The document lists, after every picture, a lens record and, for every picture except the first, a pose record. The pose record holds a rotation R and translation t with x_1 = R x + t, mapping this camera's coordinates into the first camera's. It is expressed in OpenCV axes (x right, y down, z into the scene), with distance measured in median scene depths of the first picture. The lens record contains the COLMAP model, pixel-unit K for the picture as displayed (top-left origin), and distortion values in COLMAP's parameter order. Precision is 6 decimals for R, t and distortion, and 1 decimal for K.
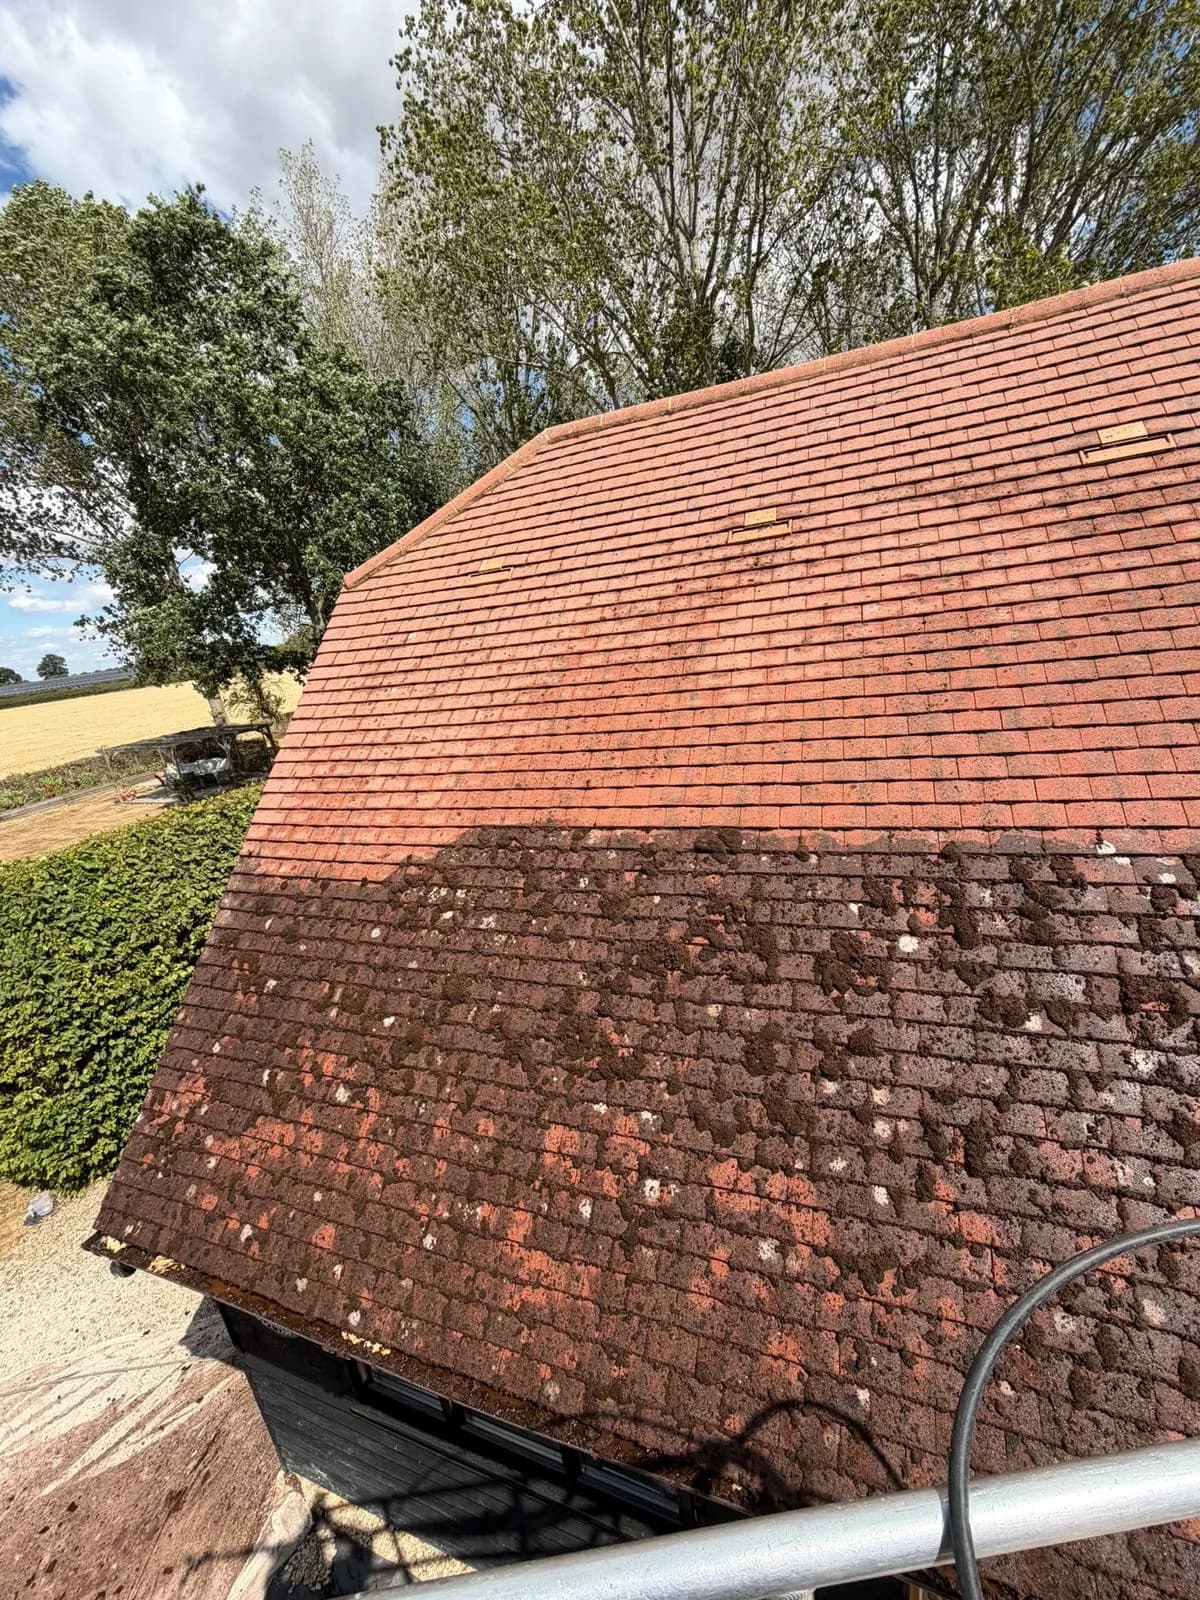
lens RADIAL K [[622.8, 0, 624.7], [0, 622.8, 801.8], [0, 0, 1]] dist [-0.001052, -0.000158]
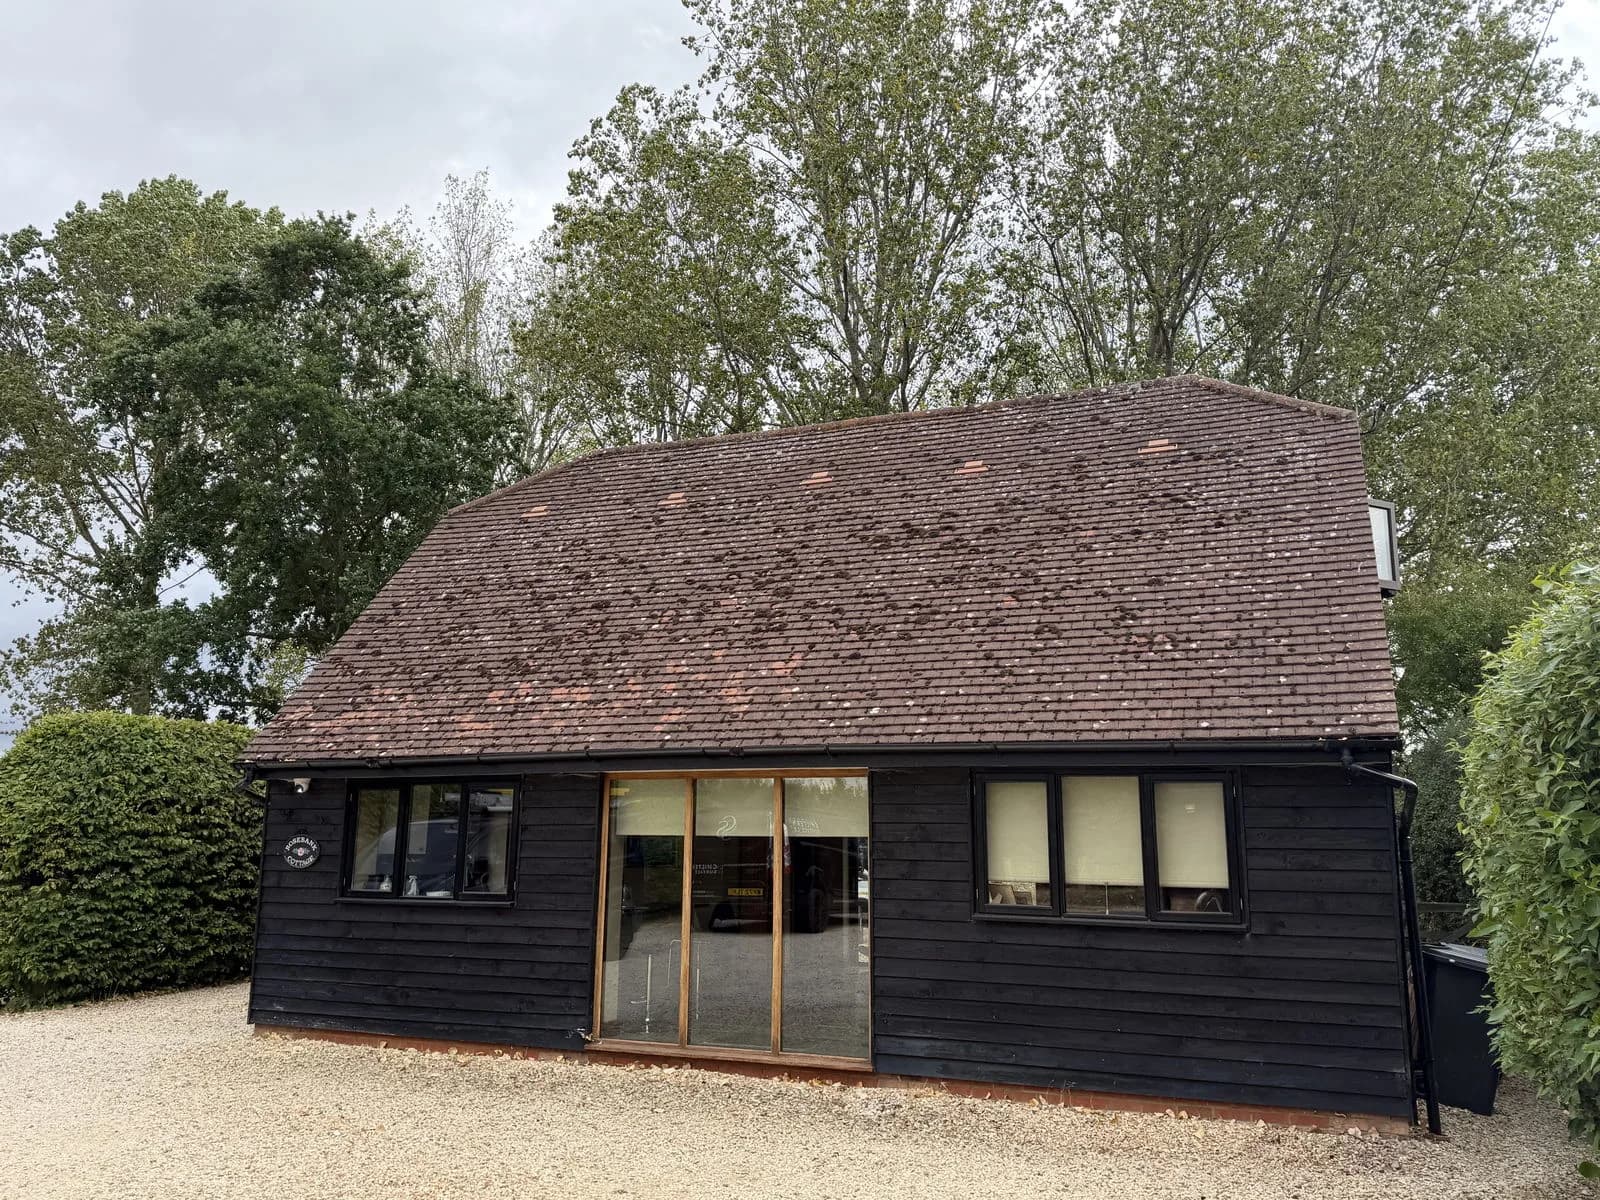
lens RADIAL K [[1250.9, 0, 800.0], [0, 1250.9, 600.0], [0, 0, 1]] dist [0.145318, -0.311223]
pose [[0.989344, 0.131157, -0.063216, 0.941596], [-0.145518, 0.876460, -0.458958, 1.661007], [-0.004790, 0.463267, 0.886206, -2.459309]]
